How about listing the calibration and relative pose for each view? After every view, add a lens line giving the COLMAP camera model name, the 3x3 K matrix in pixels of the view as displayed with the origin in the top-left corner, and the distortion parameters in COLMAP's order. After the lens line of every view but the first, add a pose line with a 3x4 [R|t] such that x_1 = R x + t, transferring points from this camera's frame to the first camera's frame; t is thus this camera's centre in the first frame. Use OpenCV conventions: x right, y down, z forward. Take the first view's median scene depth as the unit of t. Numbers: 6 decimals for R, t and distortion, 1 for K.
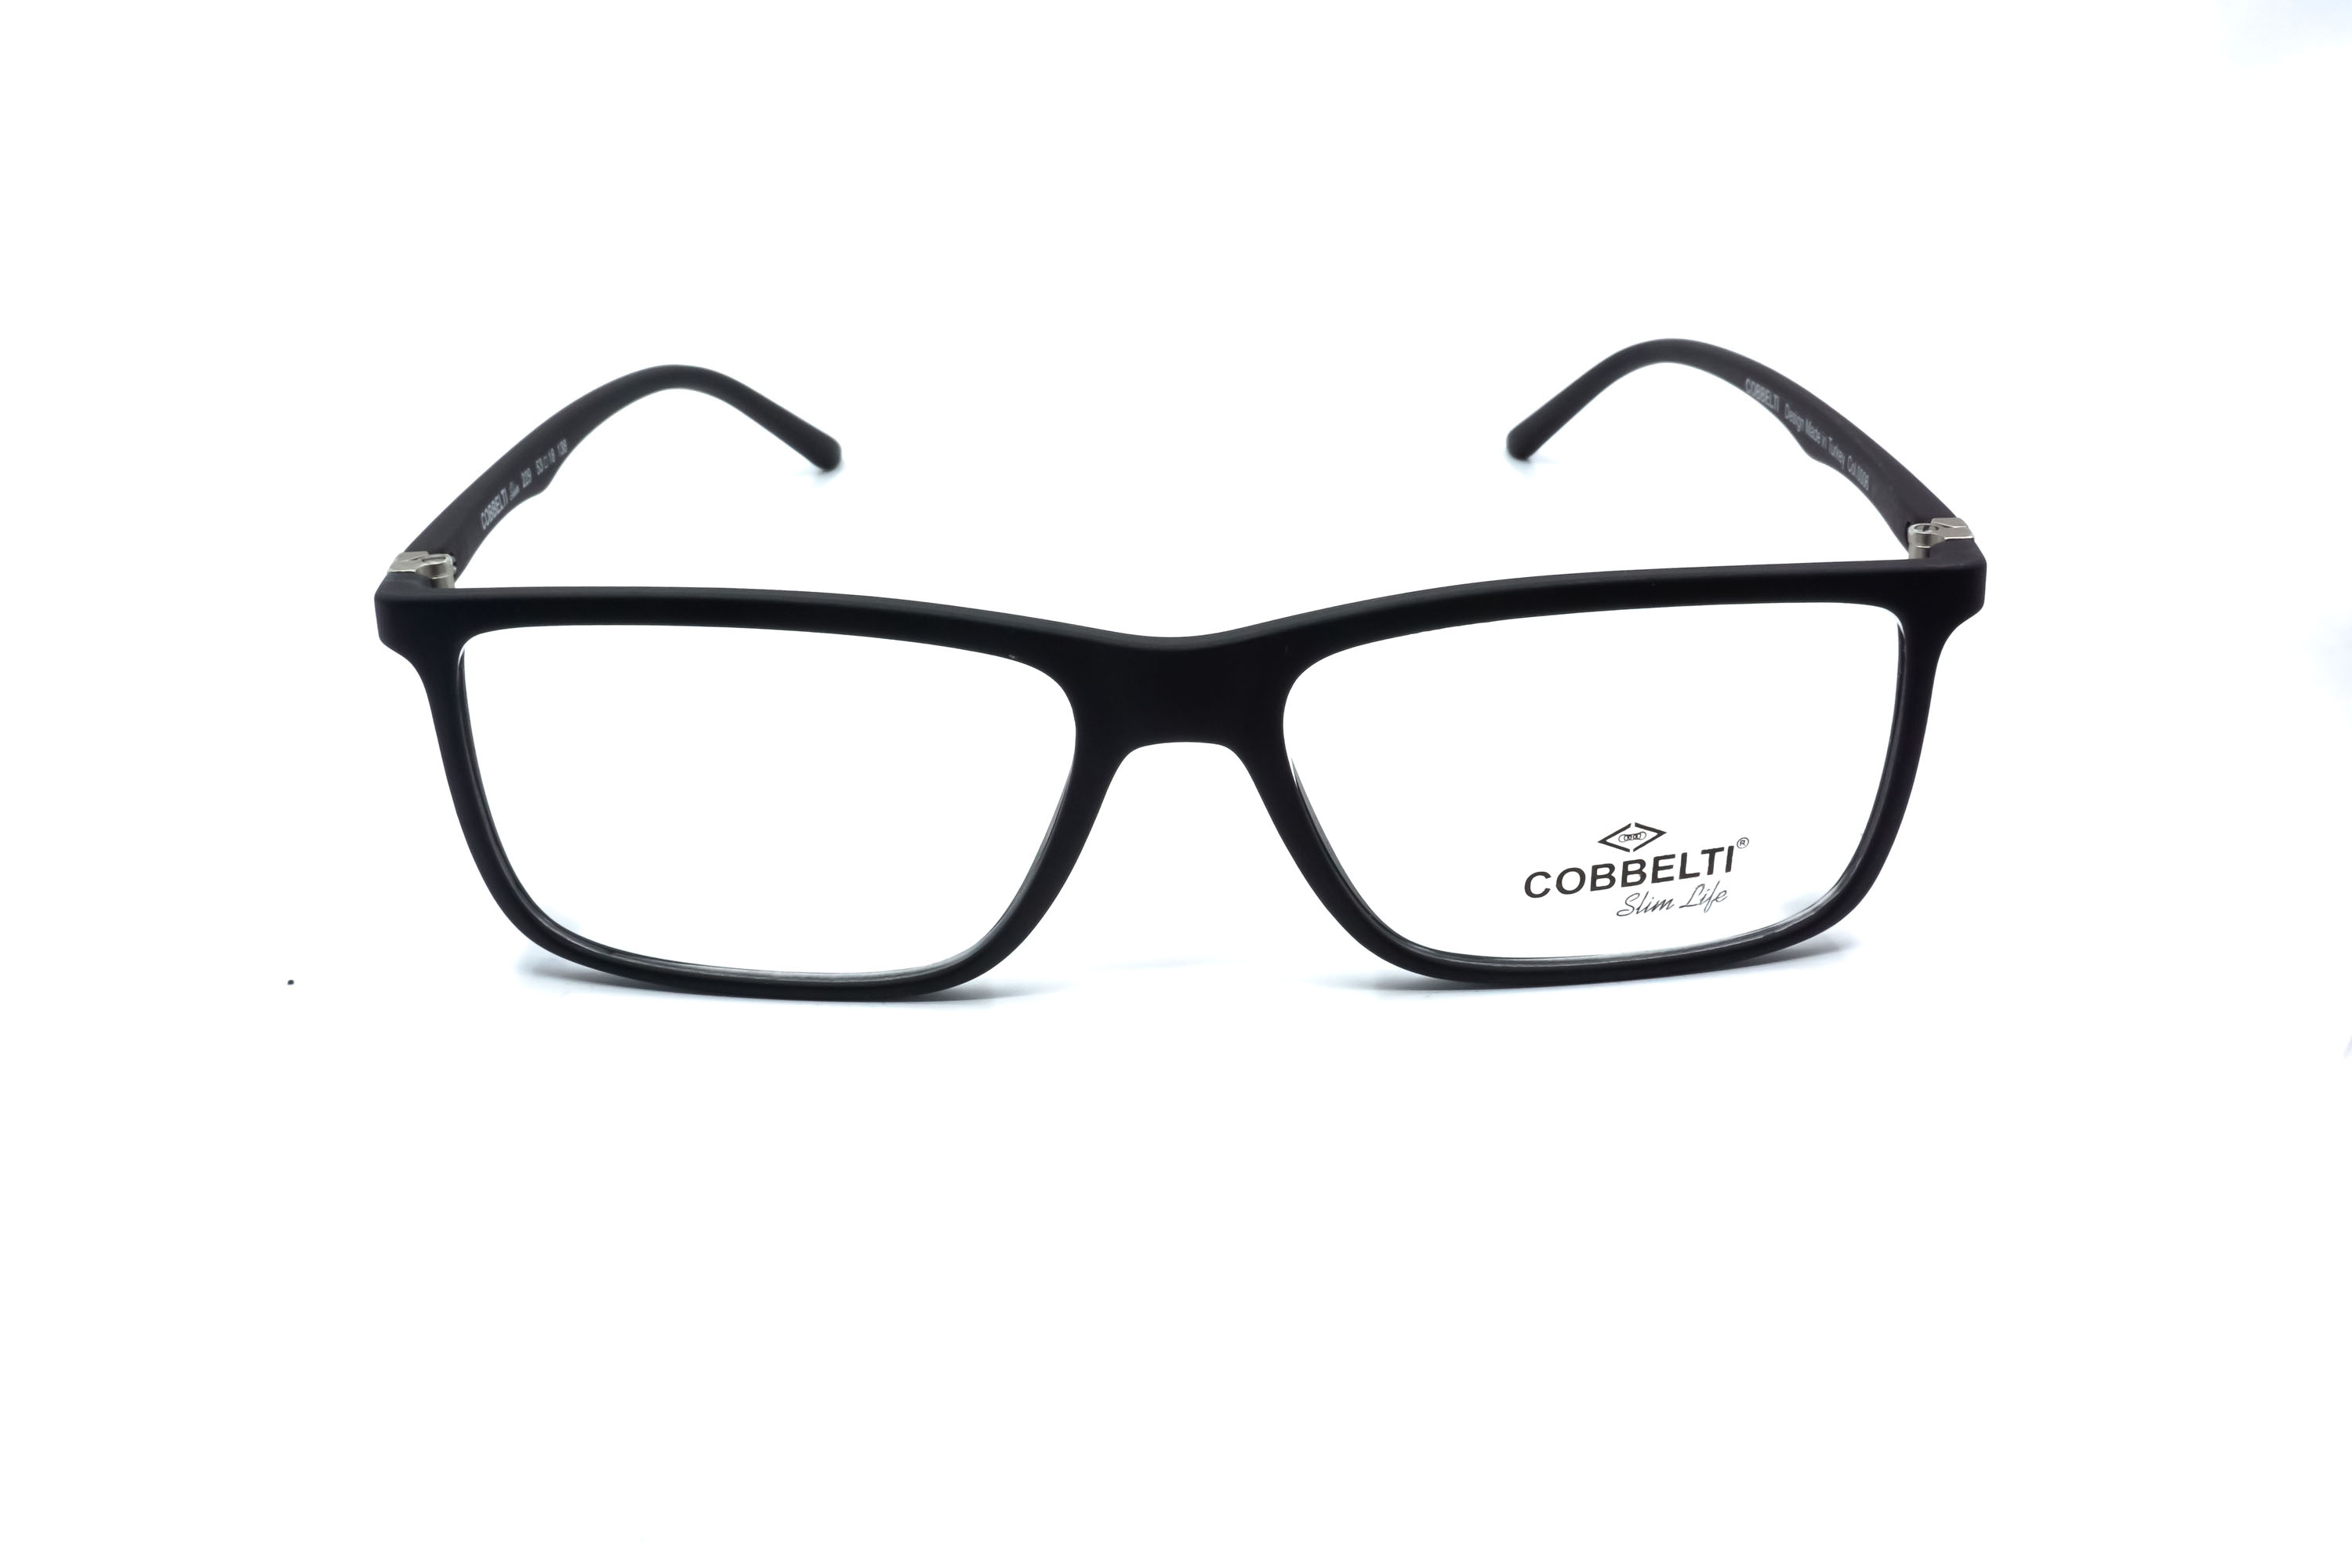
lens RADIAL K [[2586.0, 0, 1176.0], [0, 2586.0, 784.0], [0, 0, 1]] dist [0.010156, 0.009130]
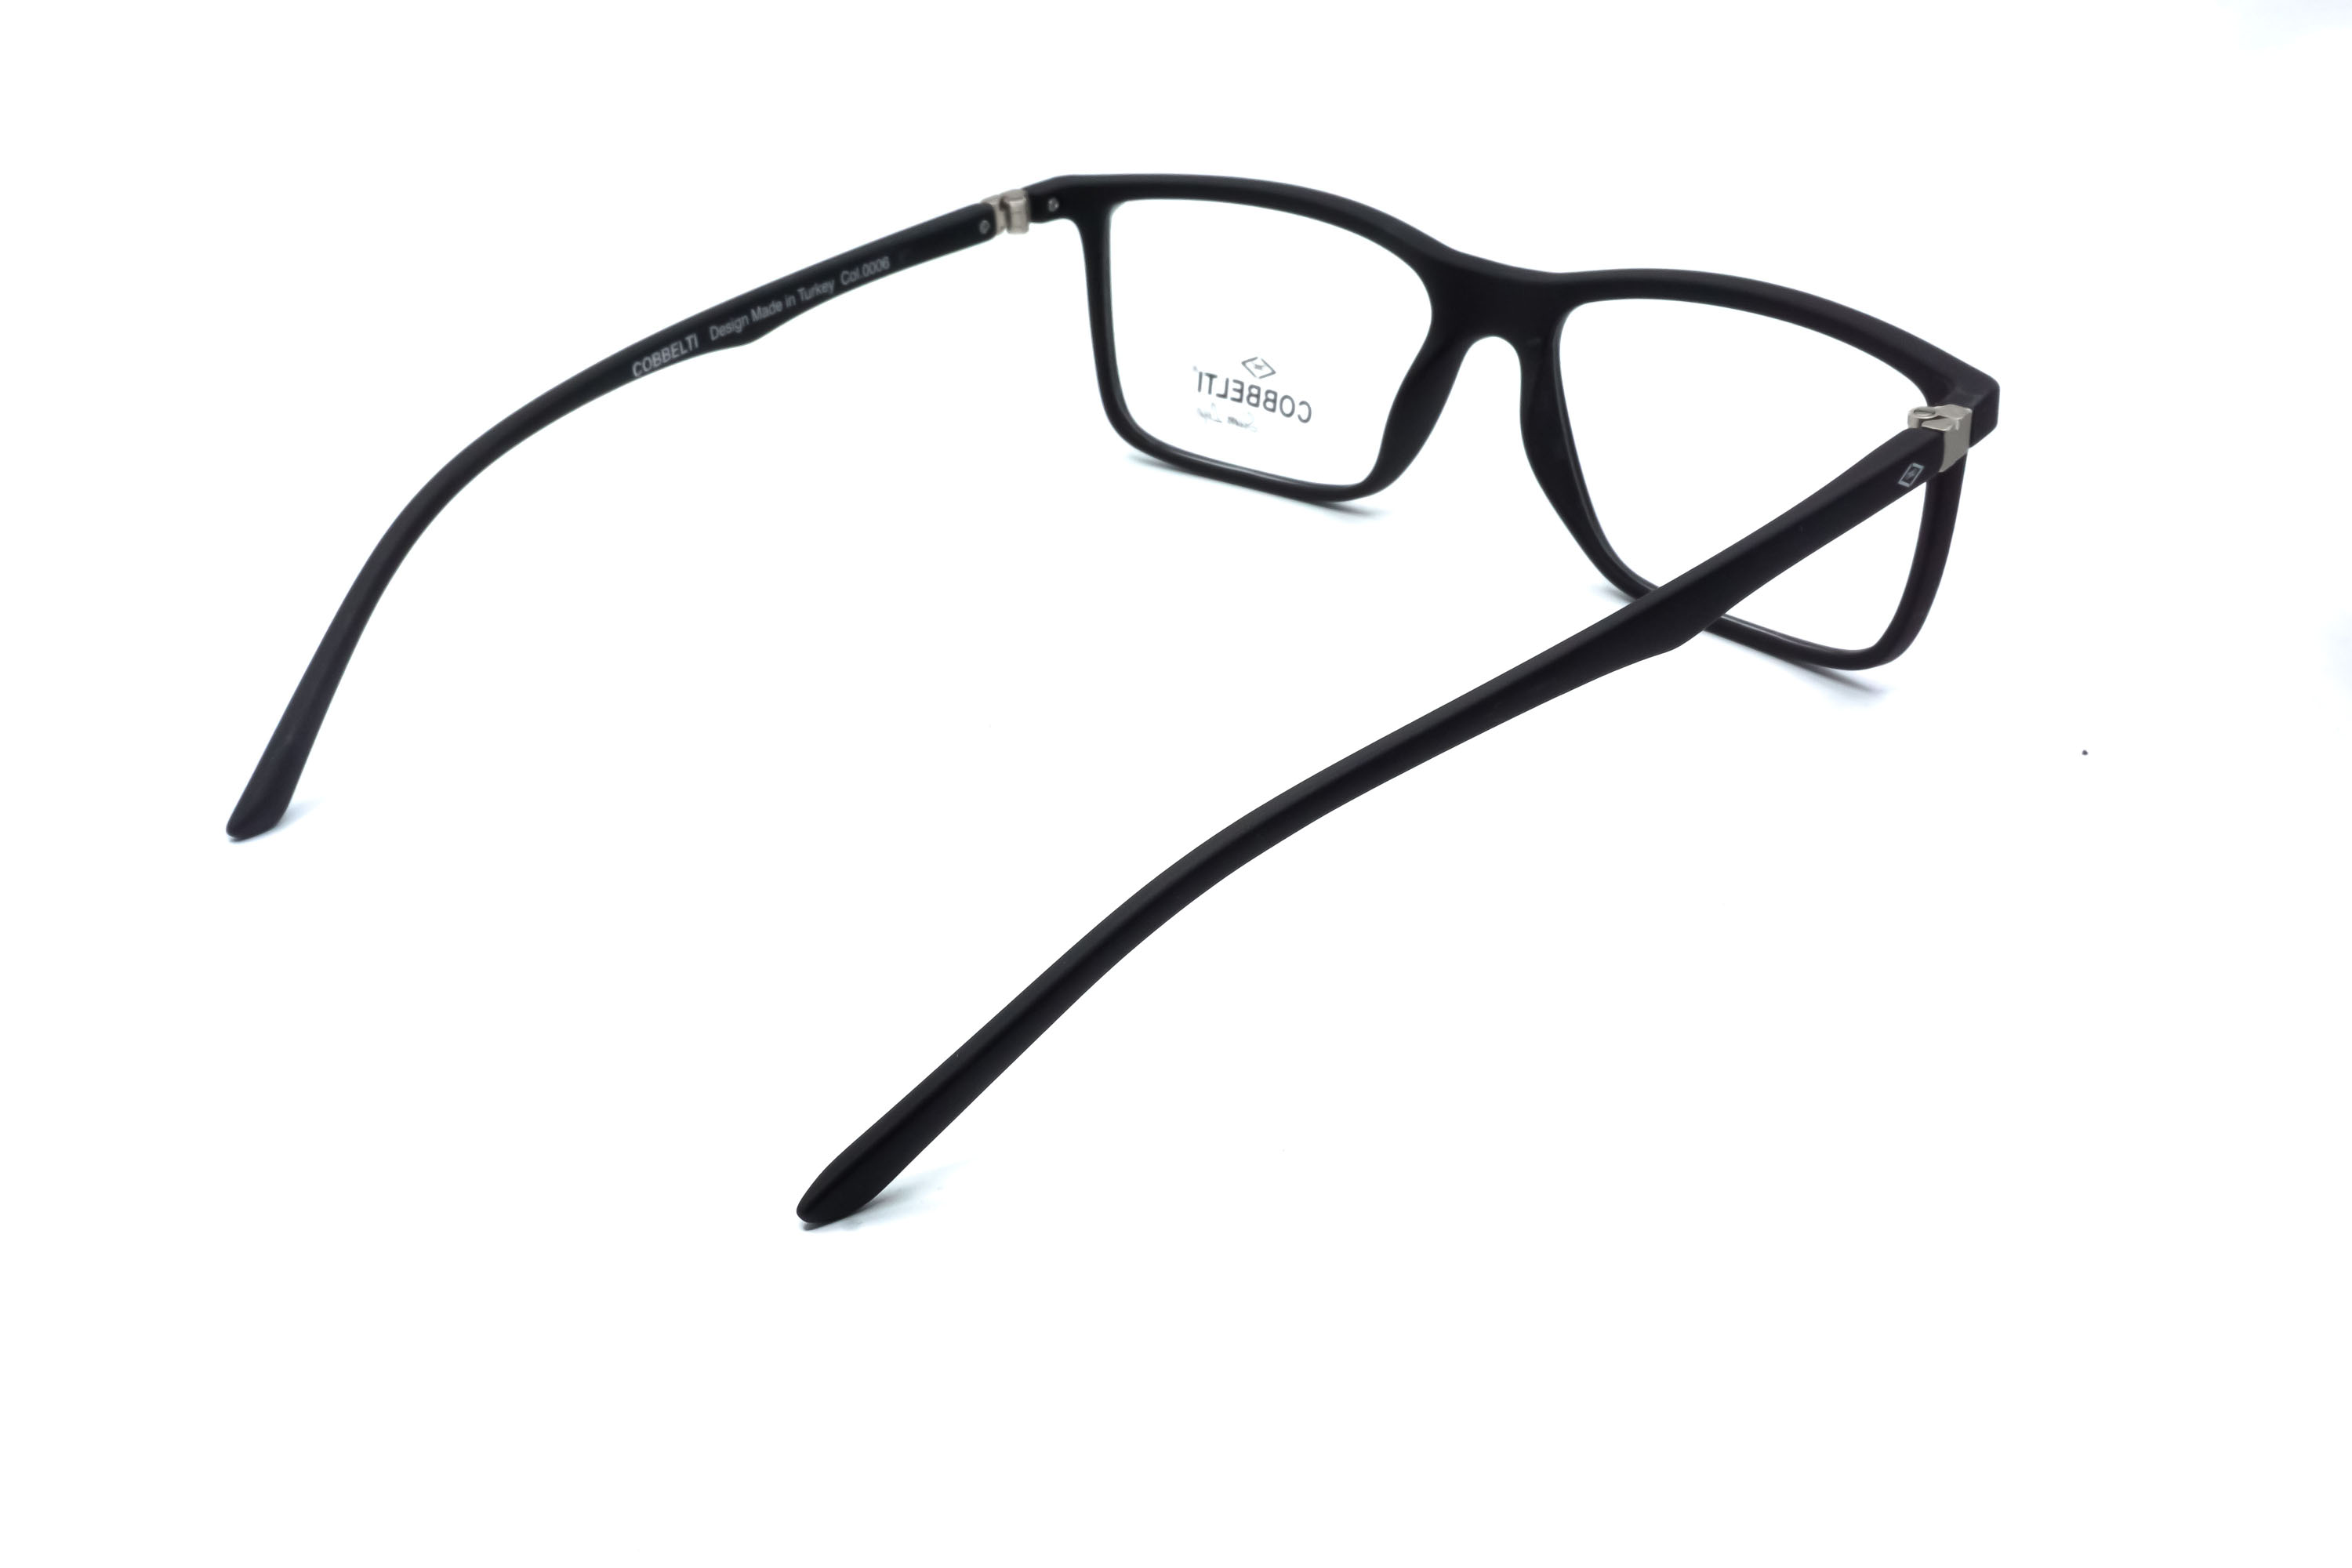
lens RADIAL K [[2586.0, 0, 1176.0], [0, 2586.0, 784.0], [0, 0, 1]] dist [0.010156, 0.009130]
pose [[-0.713989, -0.278615, 0.642335, -0.825004], [0.352125, 0.650061, 0.673372, -0.852085], [-0.605168, 0.706962, -0.366029, 1.738975]]
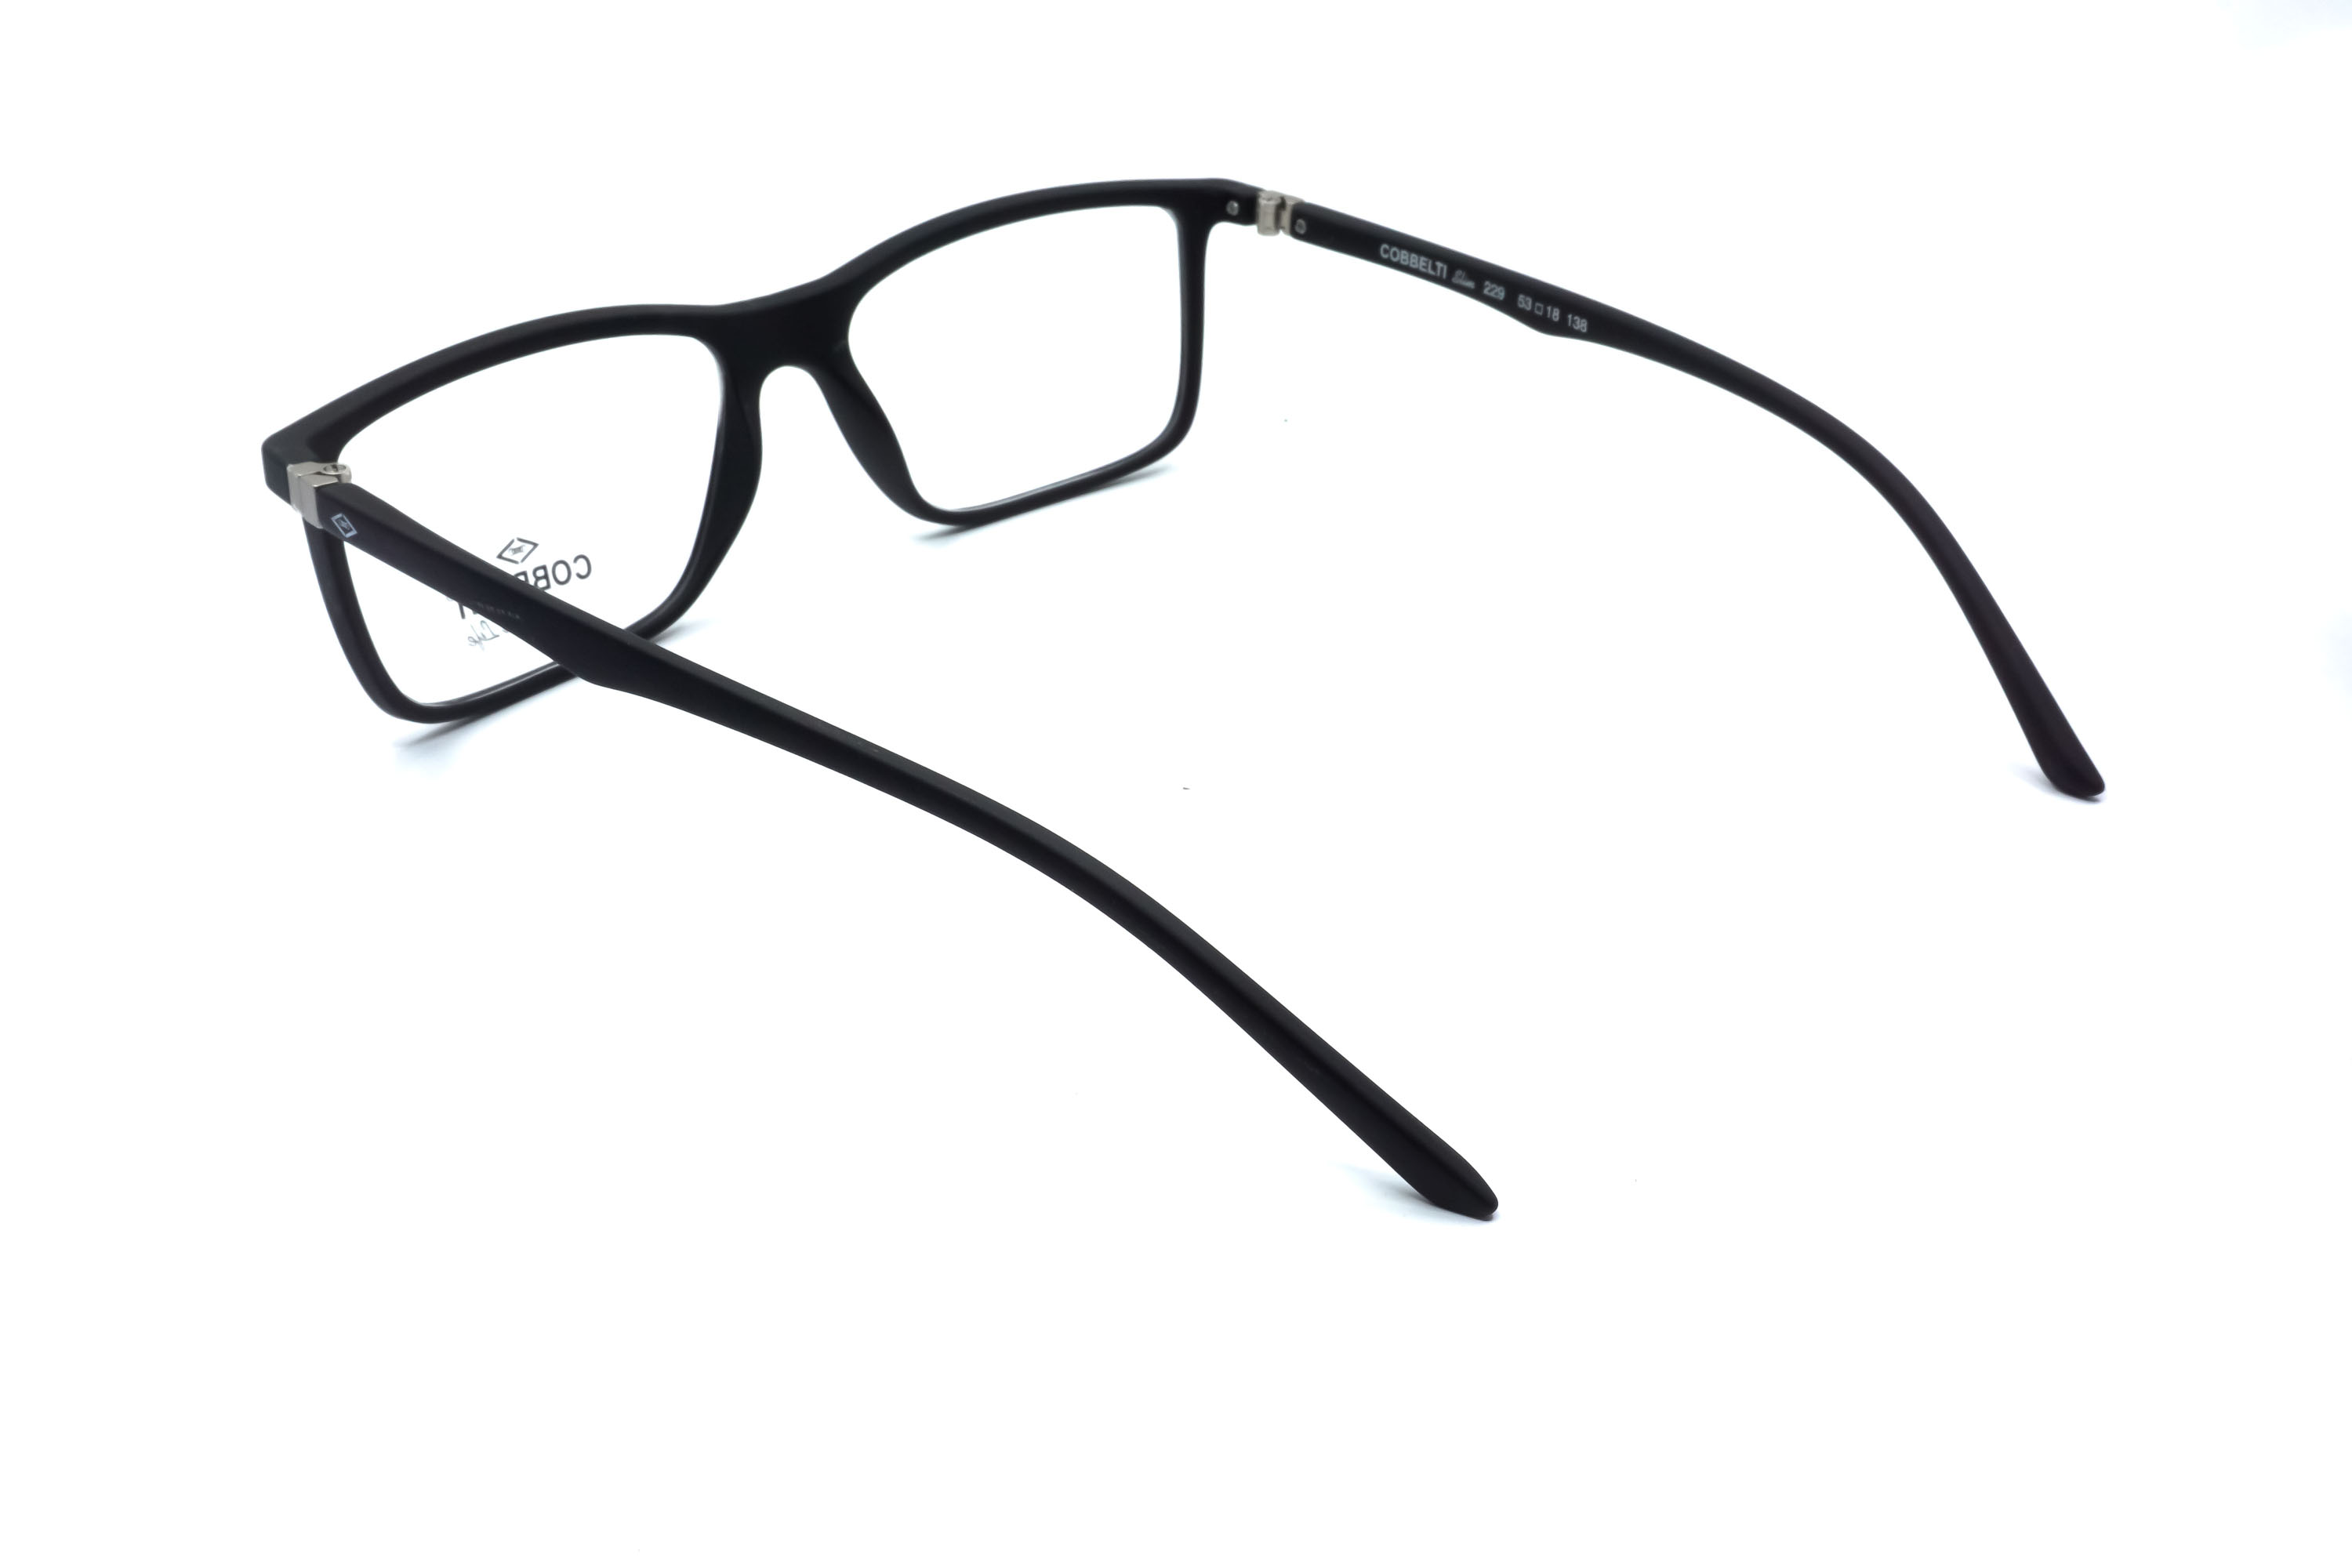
lens RADIAL K [[2586.0, 0, 1176.0], [0, 2586.0, 784.0], [0, 0, 1]] dist [0.010156, 0.009130]
pose [[-0.688207, 0.357437, -0.631356, 0.792900], [-0.291379, 0.660782, 0.691712, -0.881554], [0.664432, 0.660004, -0.350605, 1.727833]]
